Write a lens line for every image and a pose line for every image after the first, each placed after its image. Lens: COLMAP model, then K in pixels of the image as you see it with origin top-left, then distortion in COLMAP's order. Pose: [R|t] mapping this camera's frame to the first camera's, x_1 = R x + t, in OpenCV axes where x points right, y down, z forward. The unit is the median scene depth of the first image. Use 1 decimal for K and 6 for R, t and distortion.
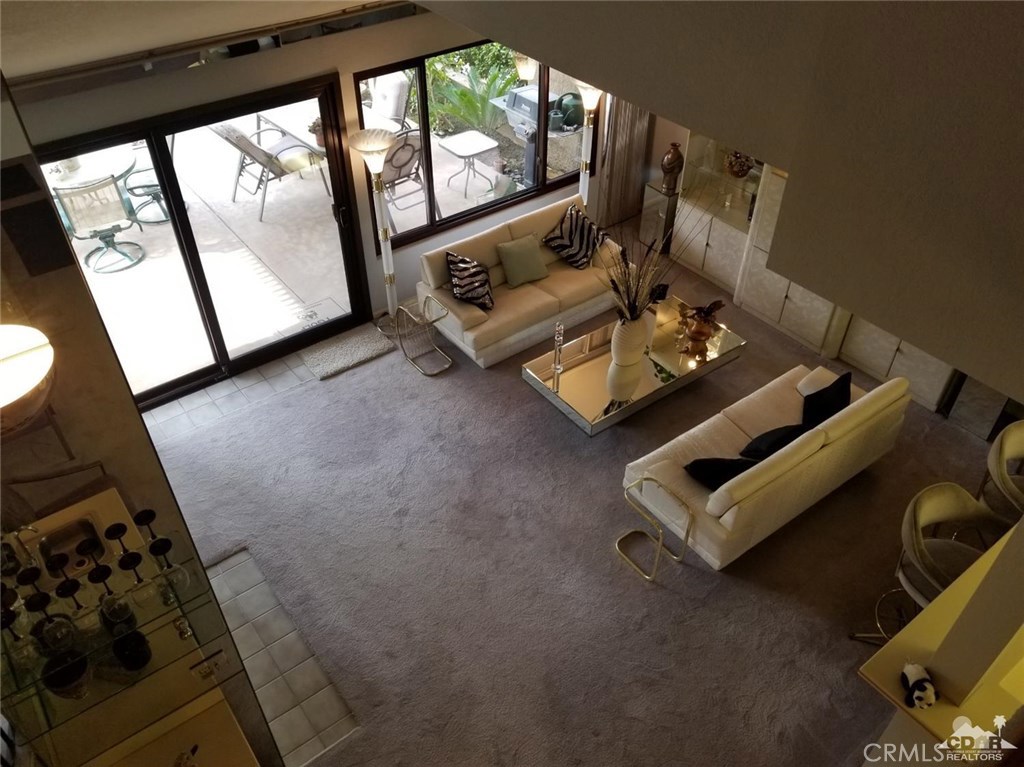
lens RADIAL K [[796.0, 0, 508.5], [0, 796.0, 395.4], [0, 0, 1]] dist [0.094552, -0.177366]
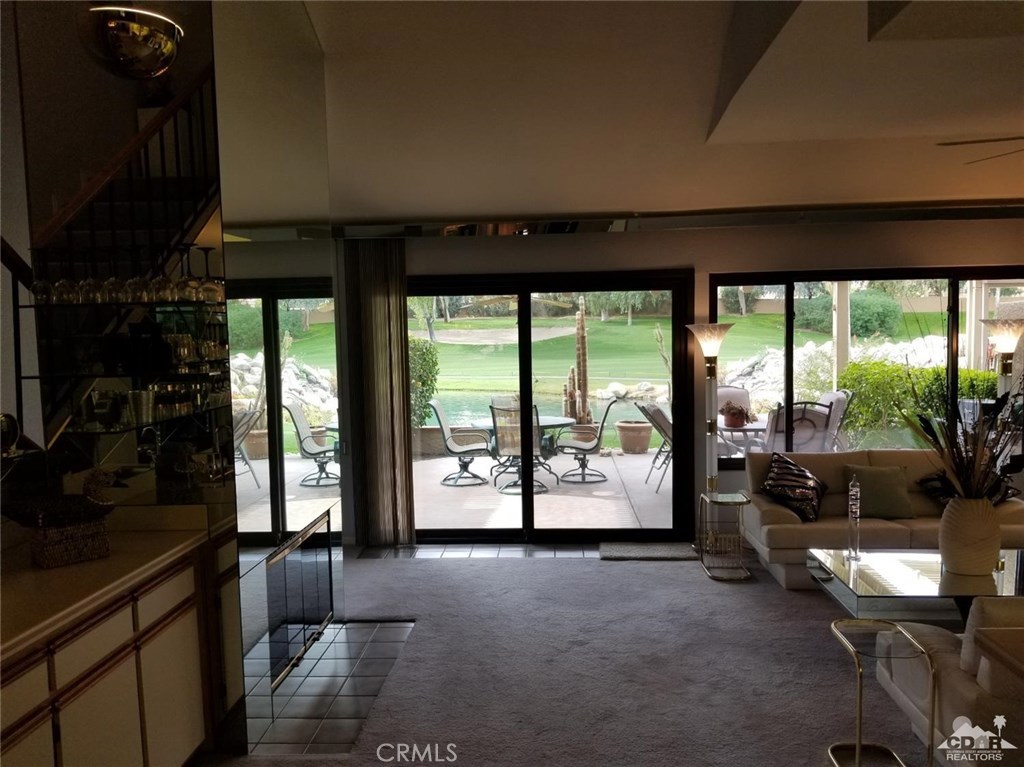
lens RADIAL K [[796.0, 0, 508.5], [0, 796.0, 395.4], [0, 0, 1]] dist [0.094552, -0.177366]
pose [[0.757735, 0.035381, -0.651603, 0.267295], [-0.418761, 0.792176, -0.443954, 0.275990], [0.500477, 0.609266, 0.615076, 0.267066]]
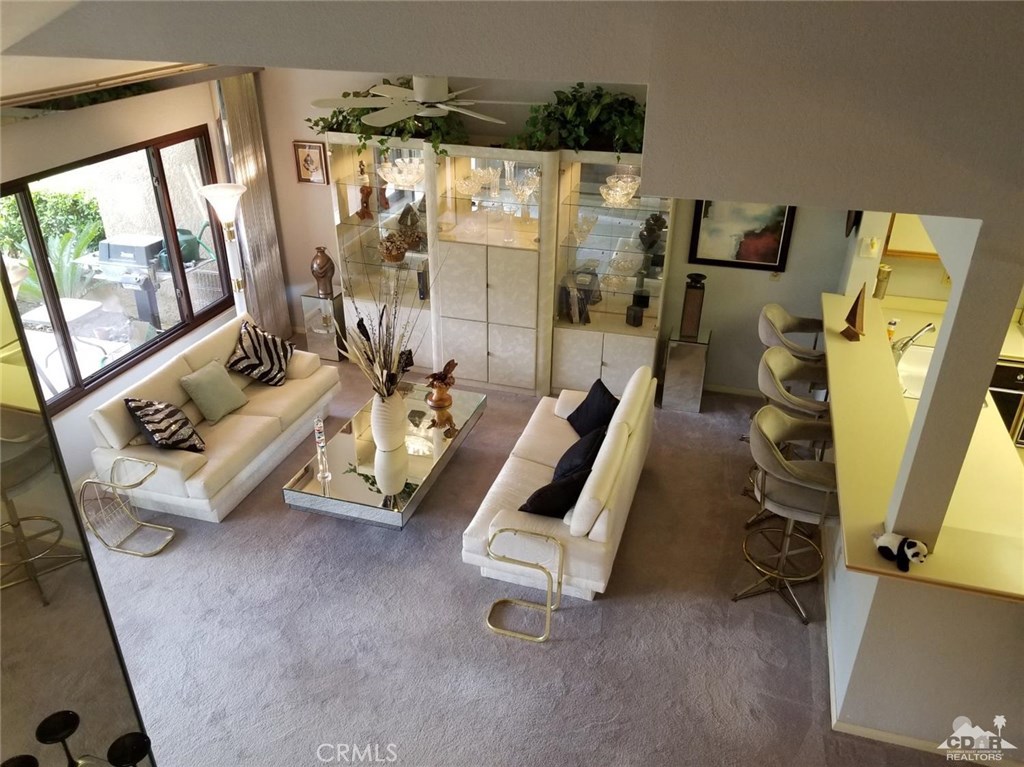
lens RADIAL K [[796.0, 0, 508.5], [0, 796.0, 395.4], [0, 0, 1]] dist [0.094552, -0.177366]
pose [[0.806641, -0.274018, 0.523683, -0.183272], [0.386147, 0.915120, -0.115954, 0.055146], [-0.447460, 0.295752, 0.843985, 0.152007]]
